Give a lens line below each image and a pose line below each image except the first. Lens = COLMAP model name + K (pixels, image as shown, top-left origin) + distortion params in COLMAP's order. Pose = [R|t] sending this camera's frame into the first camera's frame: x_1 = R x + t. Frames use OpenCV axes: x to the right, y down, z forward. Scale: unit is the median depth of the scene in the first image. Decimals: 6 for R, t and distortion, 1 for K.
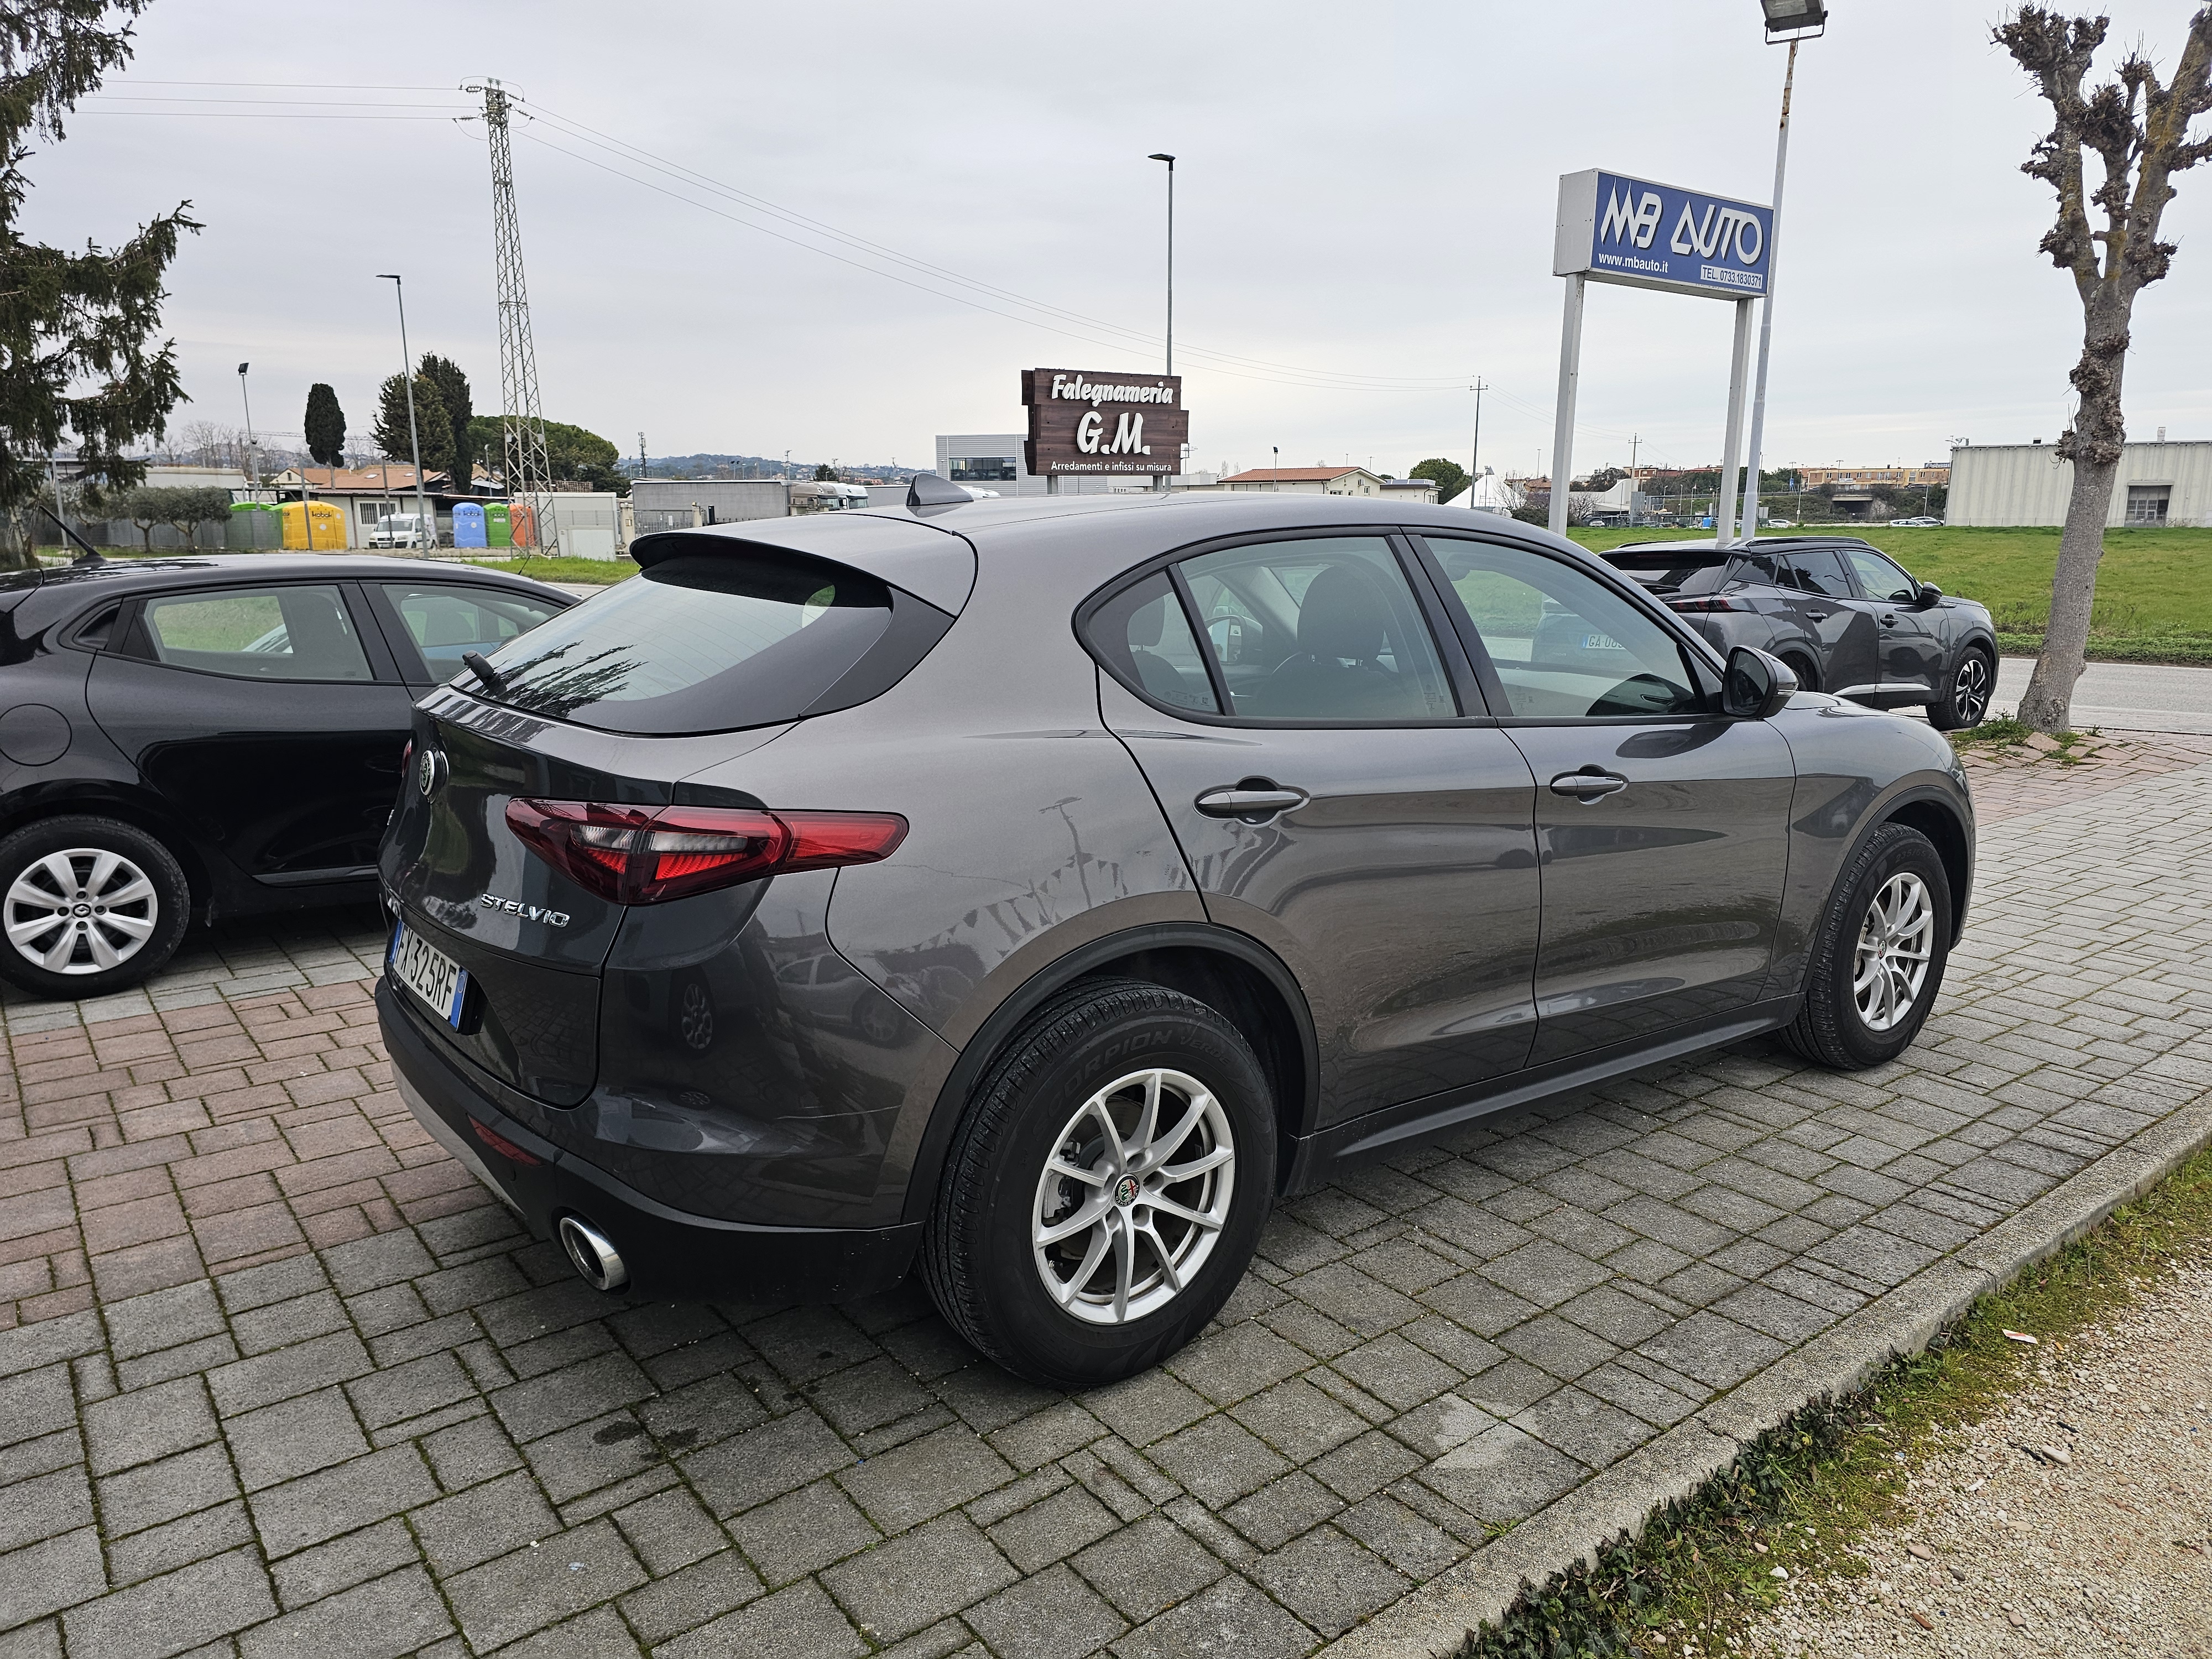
lens RADIAL K [[1468.5, 0, 1089.7], [0, 1468.5, 830.7], [0, 0, 1]] dist [0.062260, -0.058395]
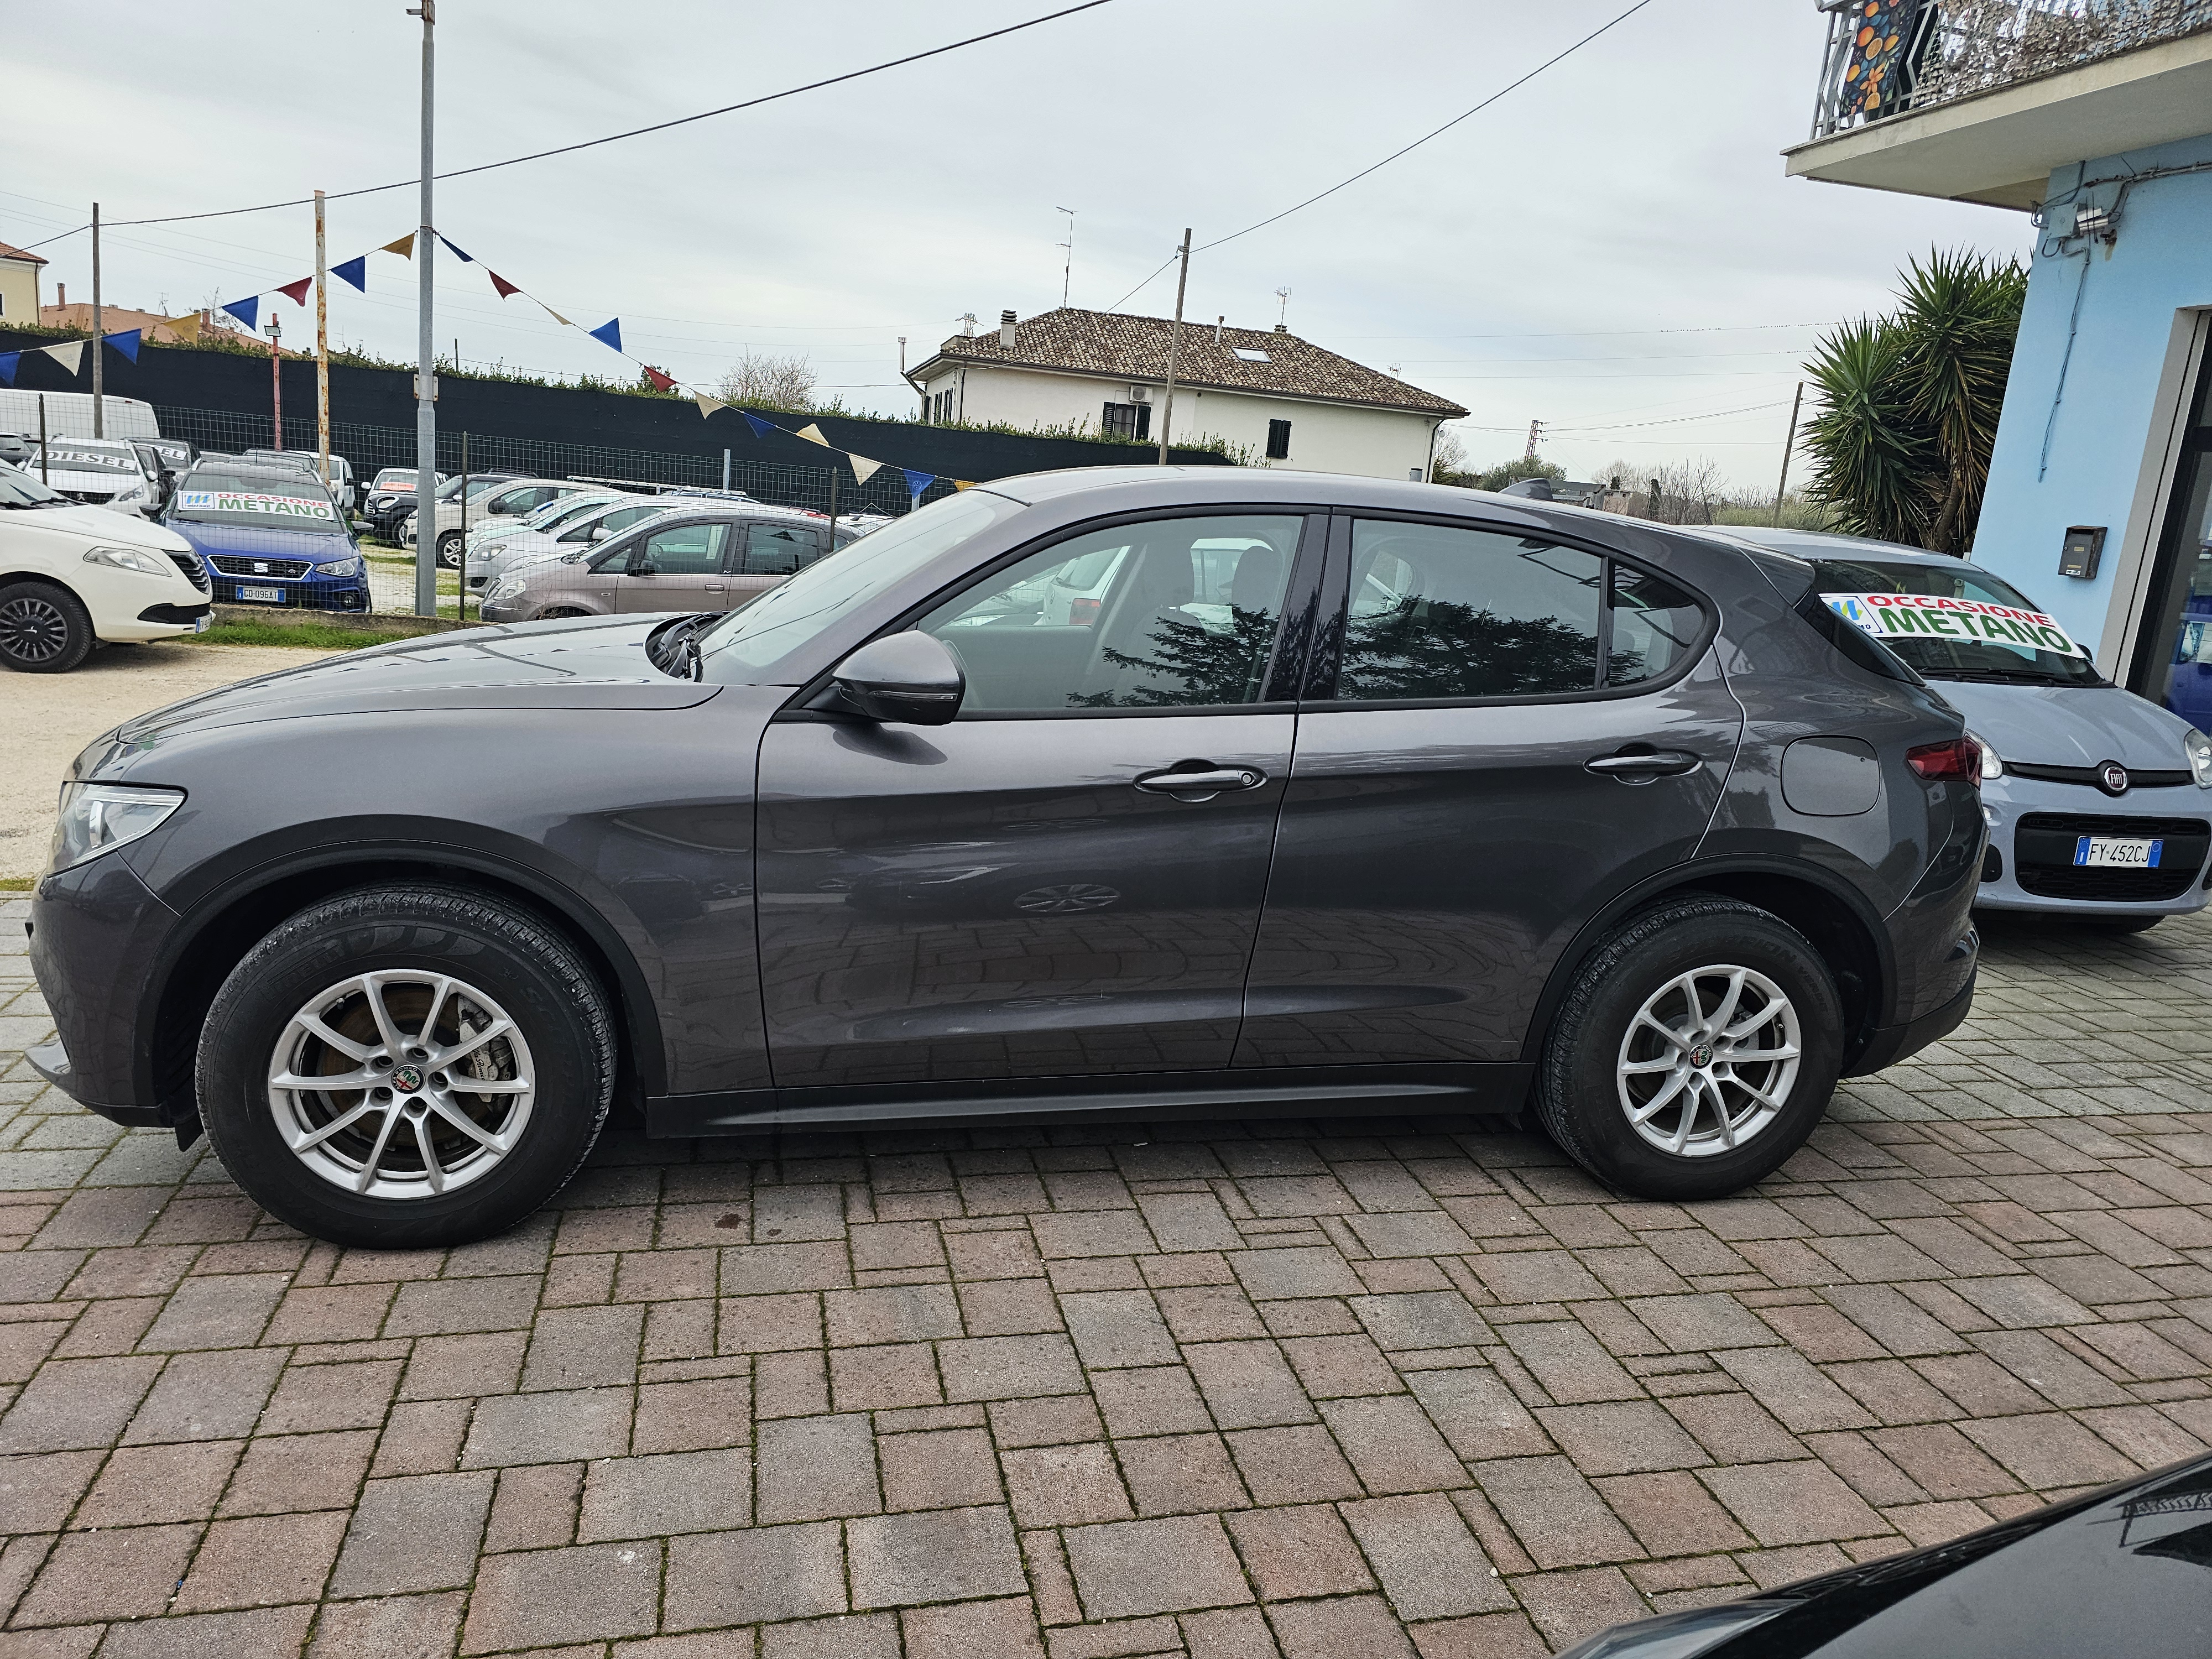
lens RADIAL K [[1468.5, 0, 1085.1], [0, 1468.5, 829.7], [0, 0, 1]] dist [0.062260, -0.058395]
pose [[-0.906383, -0.163149, 0.389682, -0.216836], [0.006440, 0.916975, 0.398893, -0.344279], [-0.422408, 0.364059, -0.830080, 1.684300]]
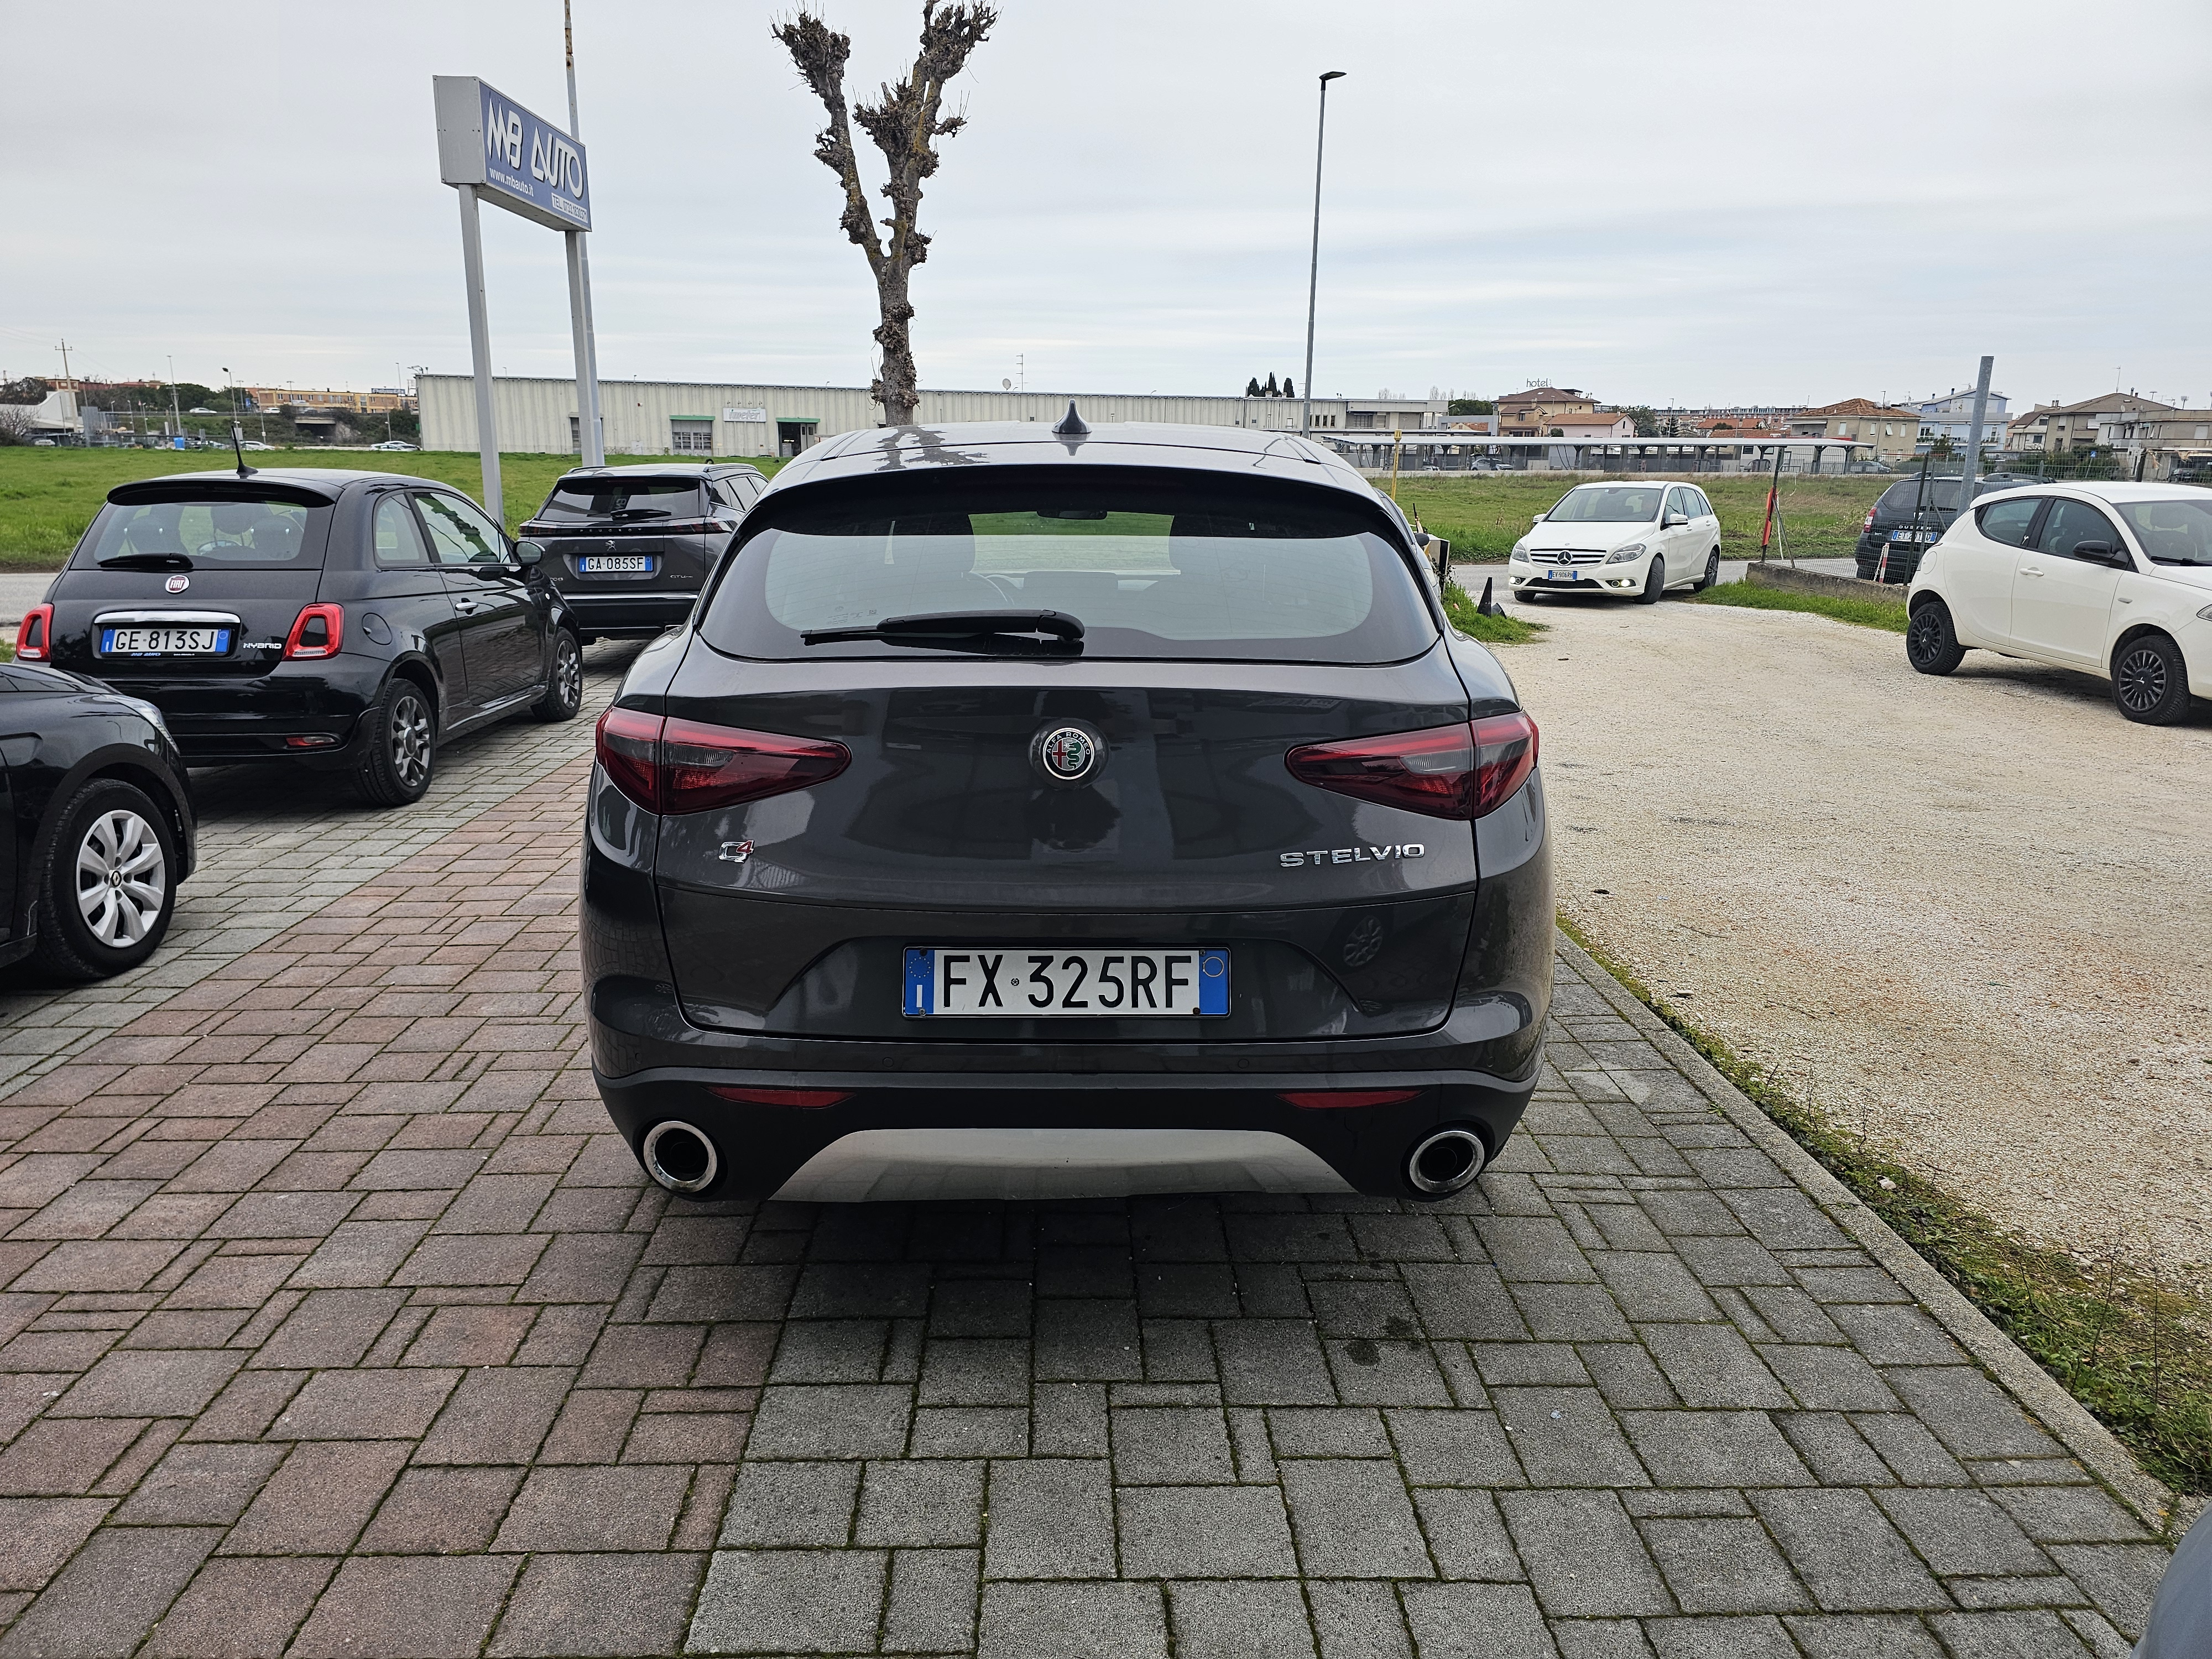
lens RADIAL K [[1468.5, 0, 1078.9], [0, 1468.5, 815.5], [0, 0, 1]] dist [0.062260, -0.058395]
pose [[0.593506, -0.187726, 0.782630, -0.678934], [0.156791, 0.980755, 0.116348, -0.061380], [-0.789410, 0.053656, 0.611517, 0.300859]]
